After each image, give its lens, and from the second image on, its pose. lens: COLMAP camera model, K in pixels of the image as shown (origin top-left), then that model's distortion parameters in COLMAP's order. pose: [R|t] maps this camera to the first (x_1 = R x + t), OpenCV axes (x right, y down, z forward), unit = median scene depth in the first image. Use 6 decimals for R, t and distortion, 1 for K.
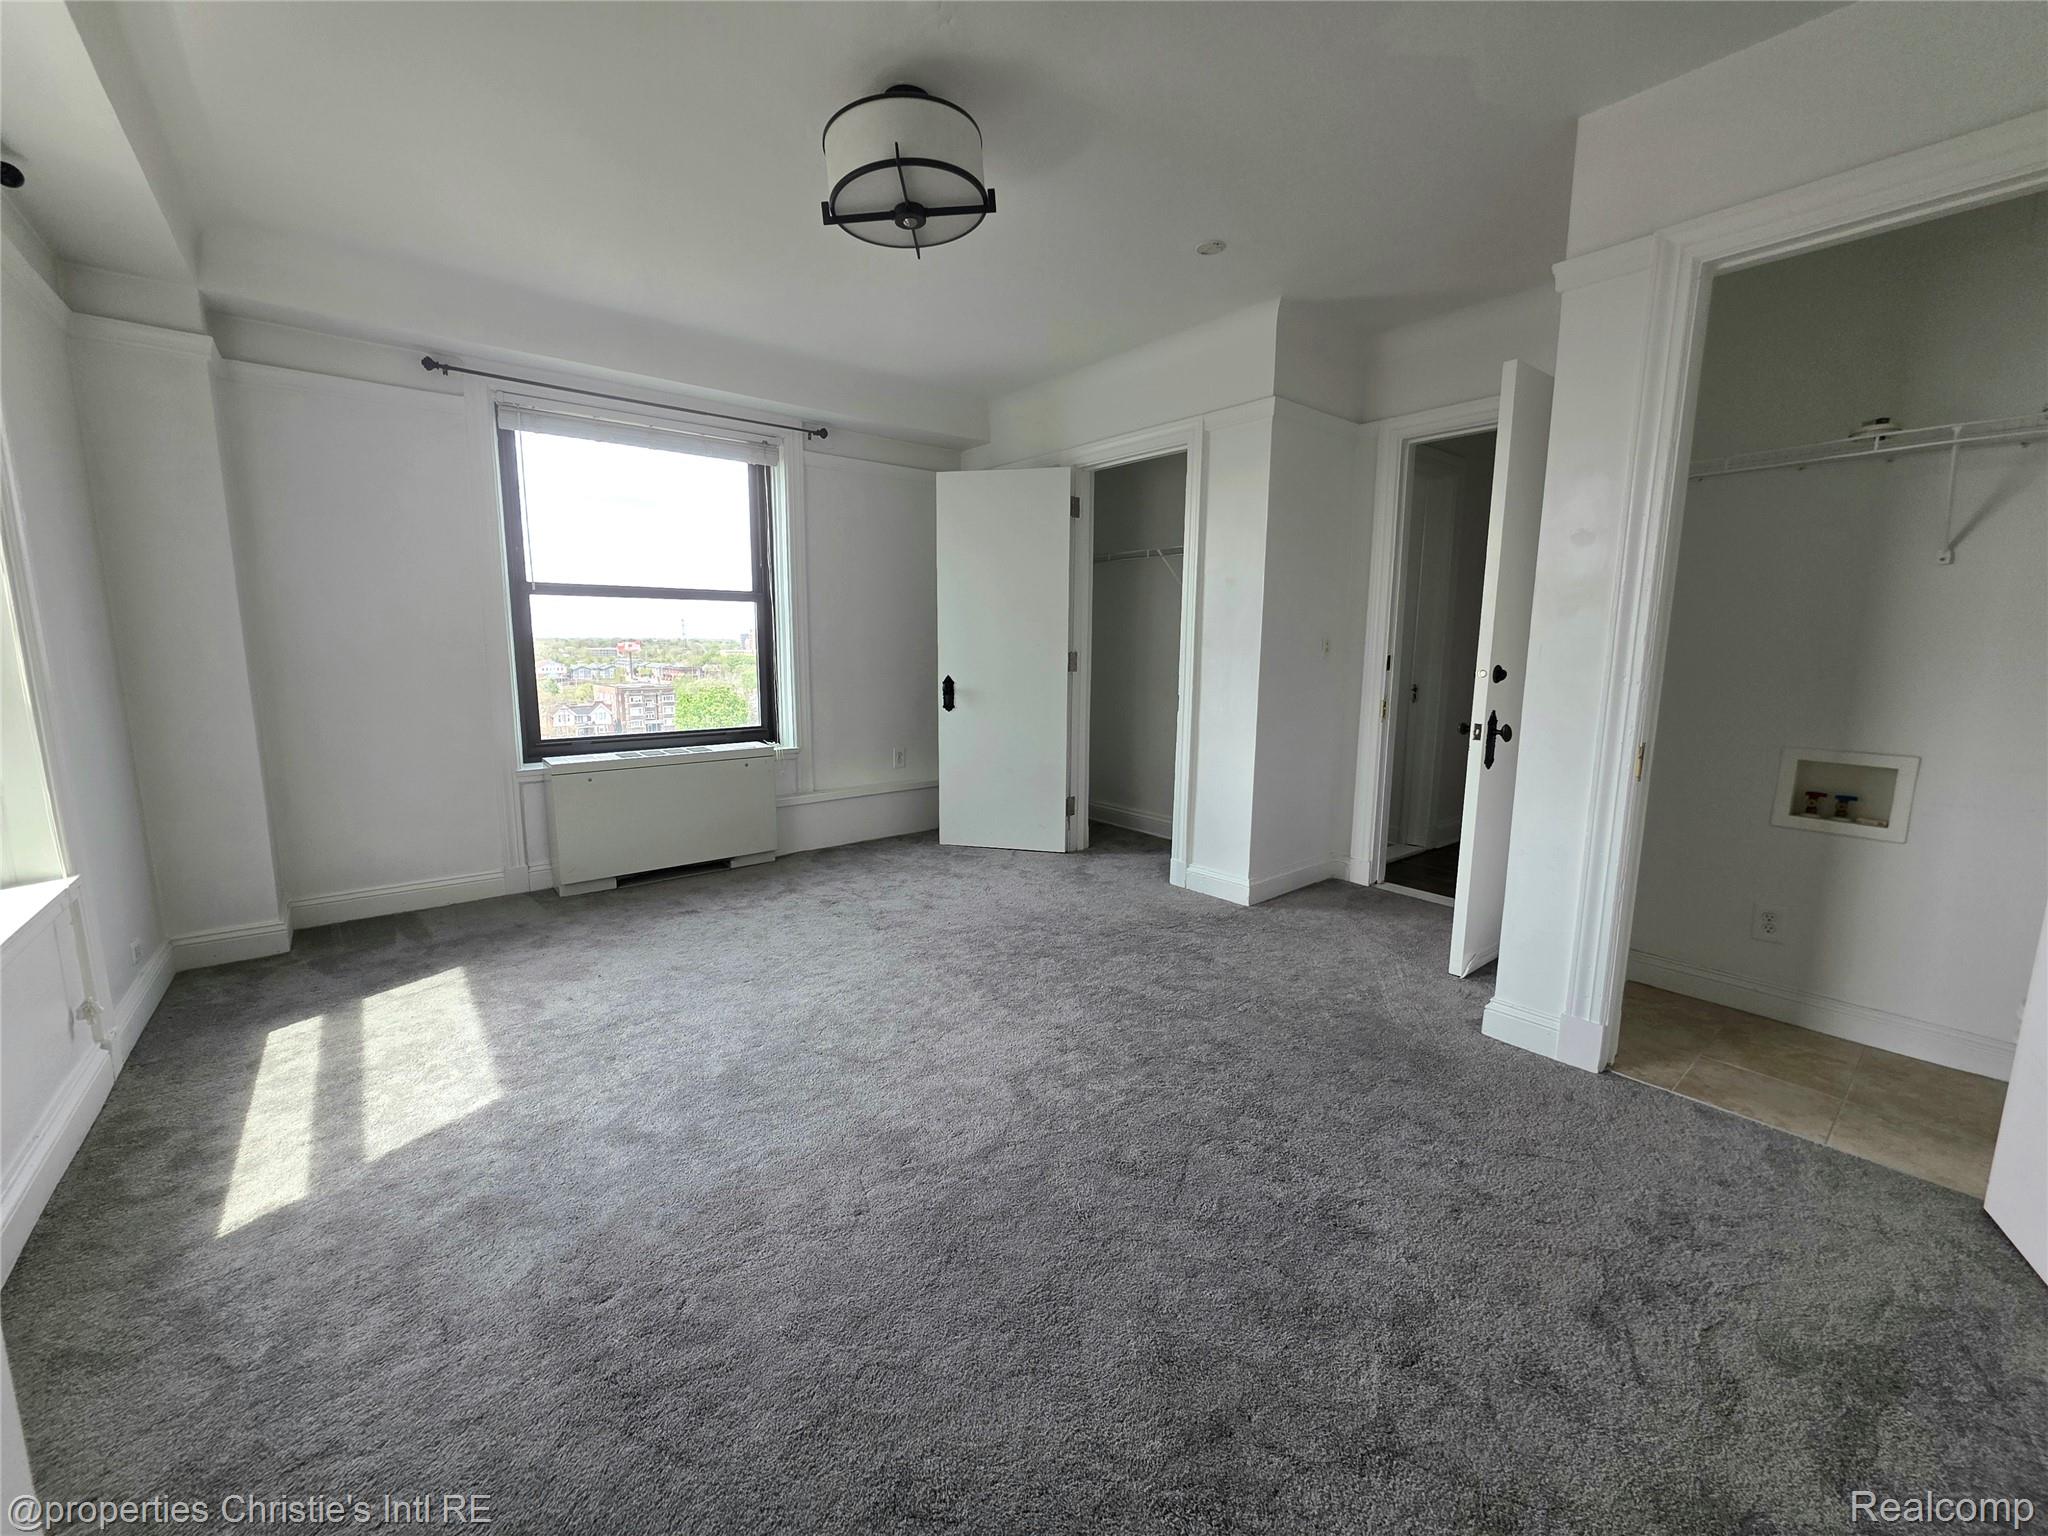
lens RADIAL K [[823.3, 0, 1021.9], [0, 823.3, 766.3], [0, 0, 1]] dist [0.000409, 0.000323]
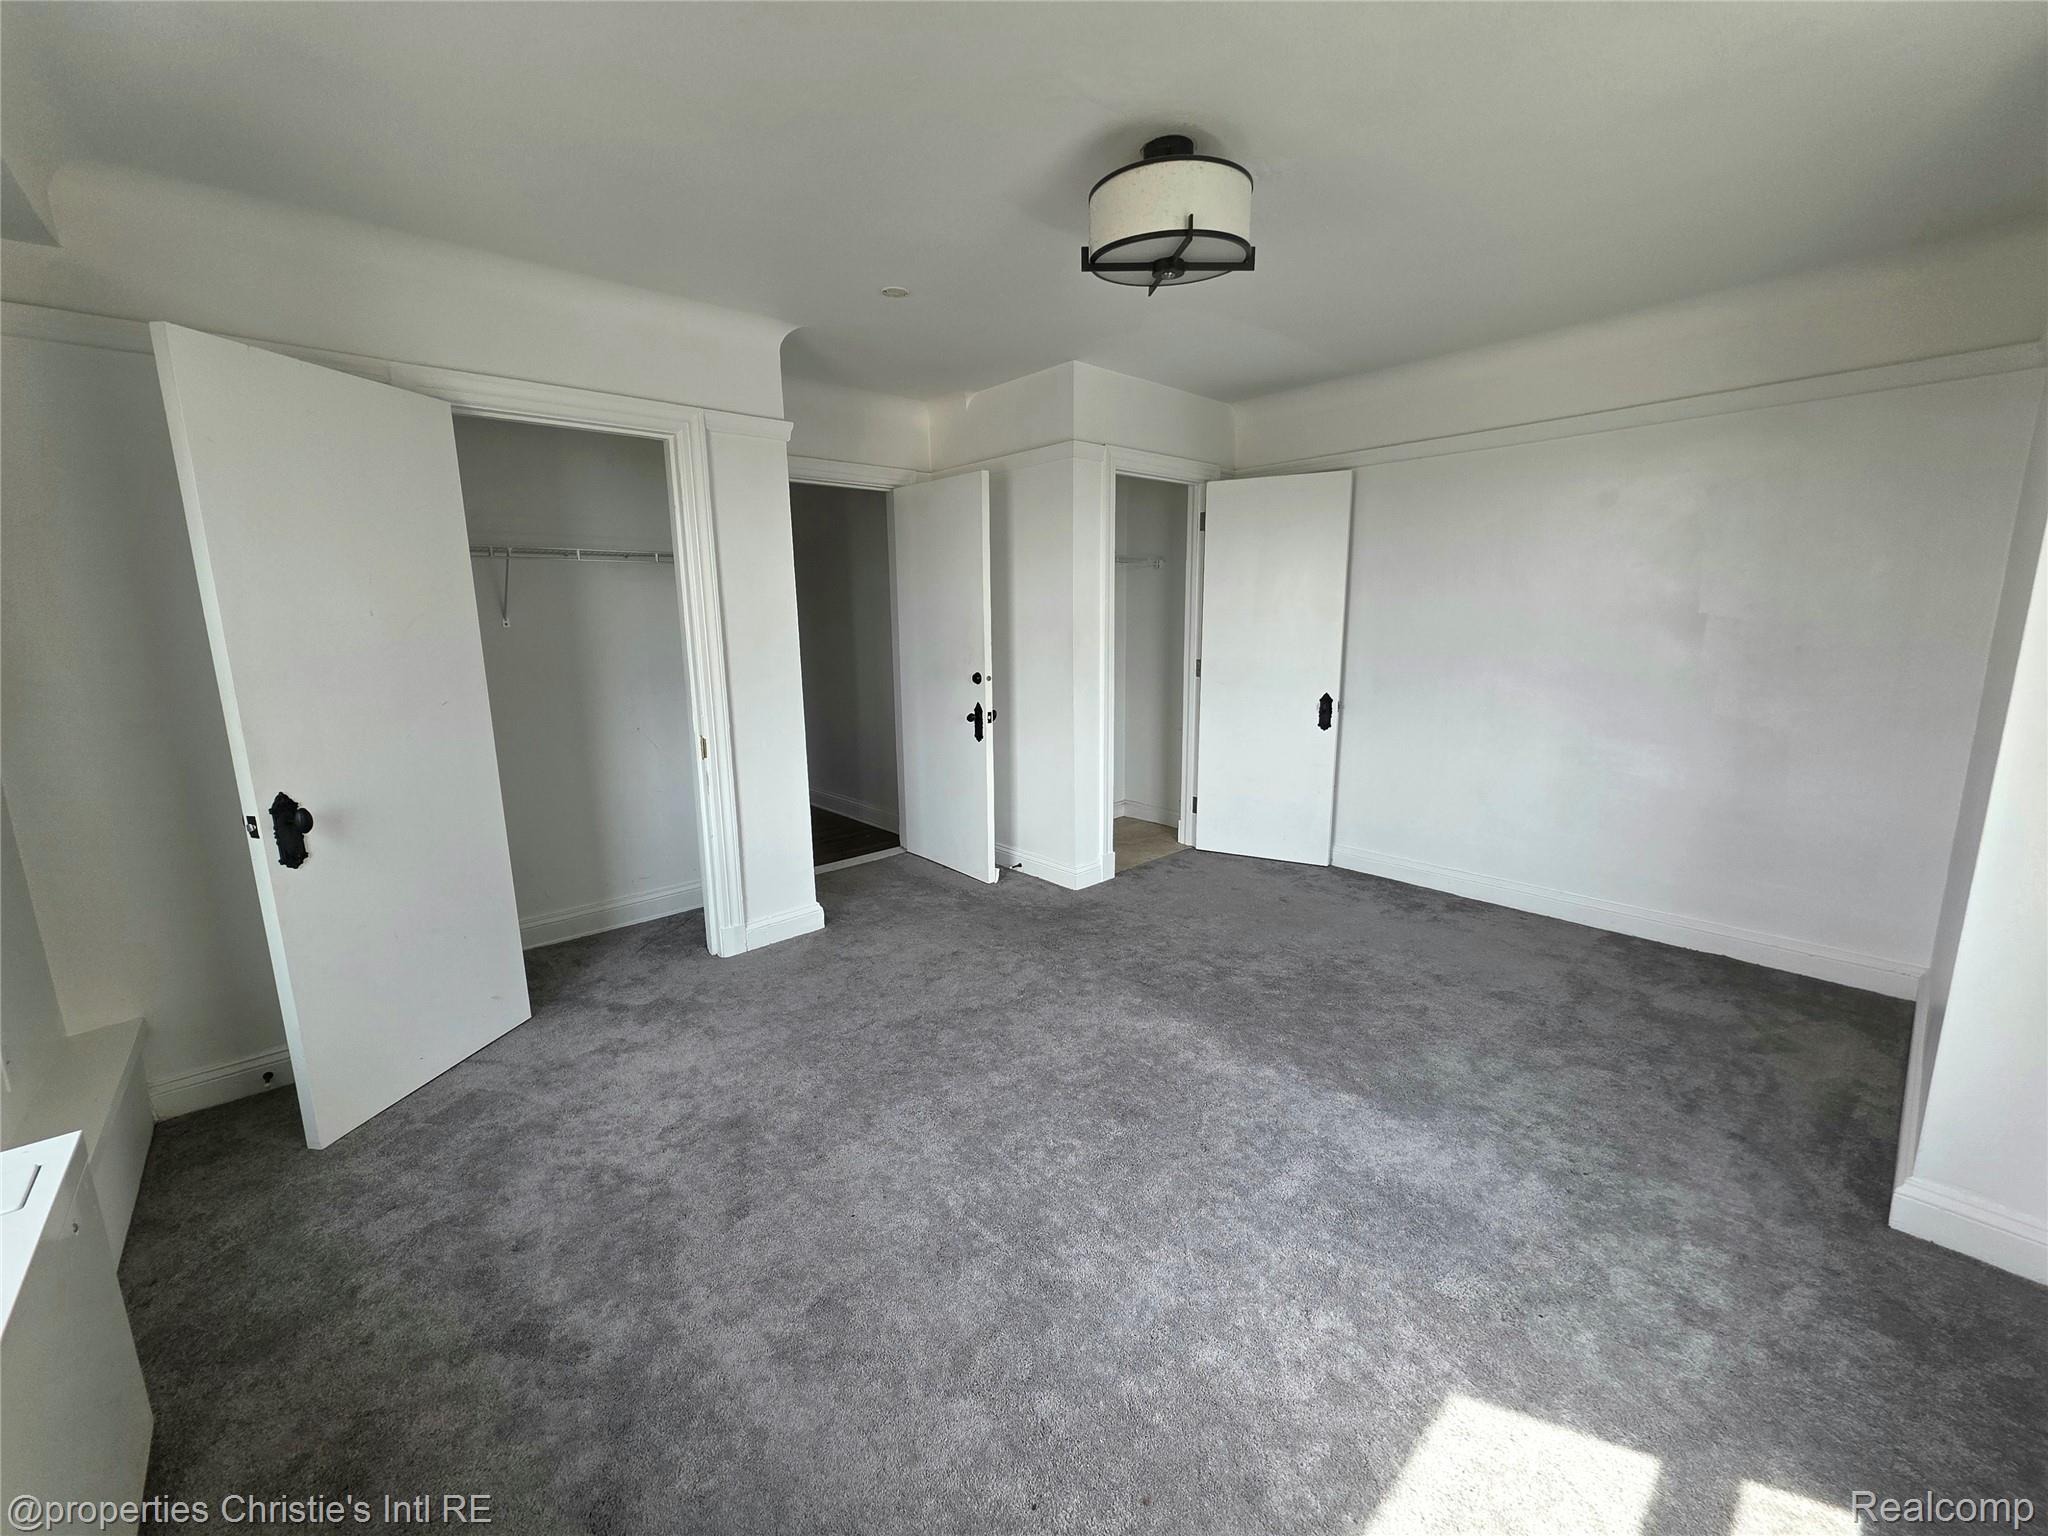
lens RADIAL K [[823.3, 0, 1021.9], [0, 823.3, 766.3], [0, 0, 1]] dist [0.000409, 0.000323]
pose [[-0.058925, -0.193788, 0.979272, -0.636323], [0.162039, 0.966110, 0.200933, -0.170969], [-0.985023, 0.170520, -0.025527, 0.686493]]
